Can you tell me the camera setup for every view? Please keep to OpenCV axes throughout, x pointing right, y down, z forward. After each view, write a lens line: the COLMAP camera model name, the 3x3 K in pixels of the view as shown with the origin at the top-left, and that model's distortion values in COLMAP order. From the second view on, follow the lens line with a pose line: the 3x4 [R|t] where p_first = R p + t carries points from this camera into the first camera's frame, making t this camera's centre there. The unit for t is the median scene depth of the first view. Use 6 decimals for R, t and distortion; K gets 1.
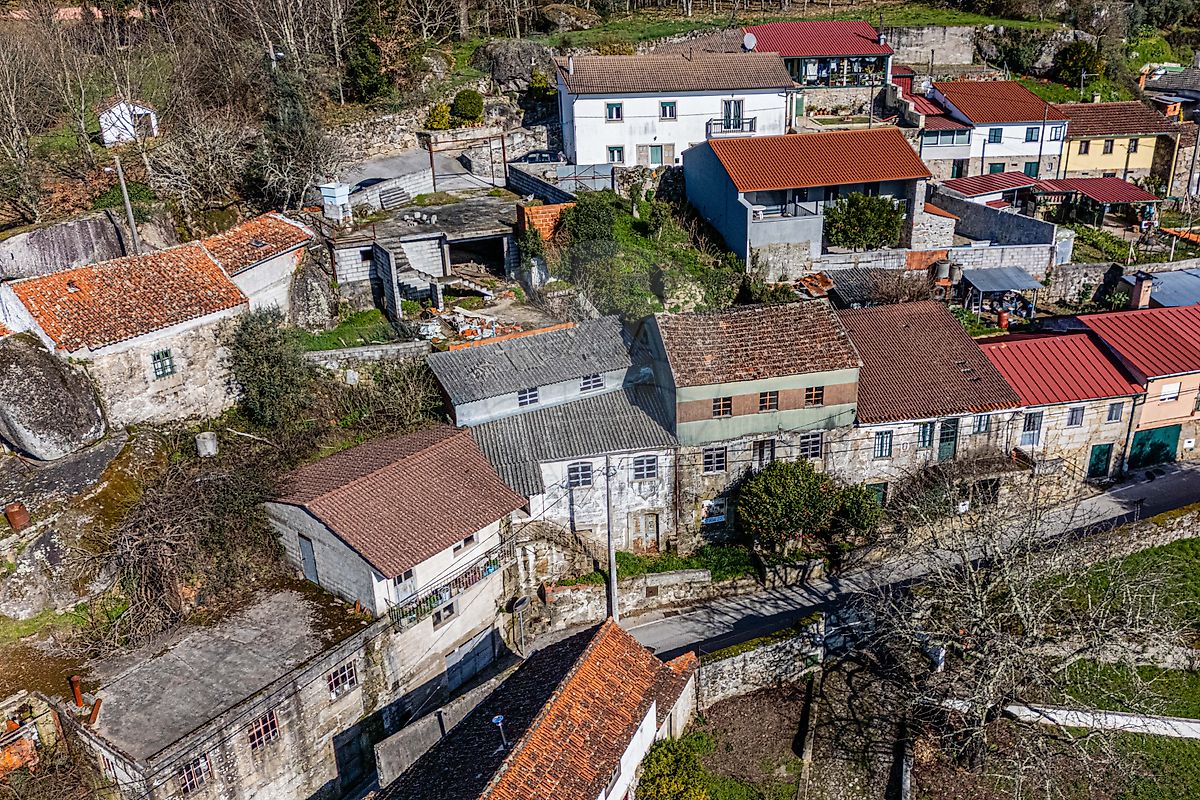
lens RADIAL K [[1042.6, 0, 685.4], [0, 1042.6, 387.8], [0, 0, 1]] dist [0.092651, -0.093192]
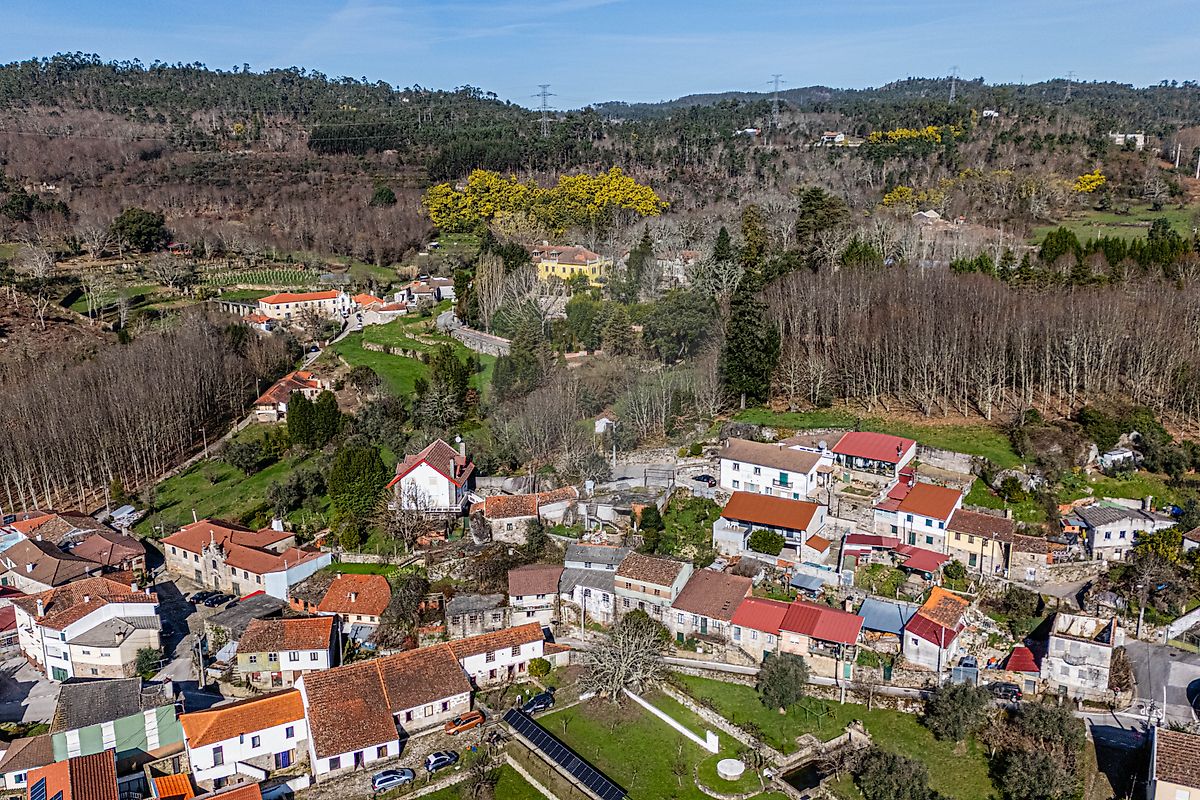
lens RADIAL K [[1039.4, 0, 602.6], [0, 1039.4, 393.1], [0, 0, 1]] dist [0.112285, -0.163506]
pose [[0.709656, 0.168957, -0.683990, 1.874691], [-0.271910, 0.961286, -0.044660, -0.348892], [0.649965, 0.217677, 0.728123, -1.334285]]
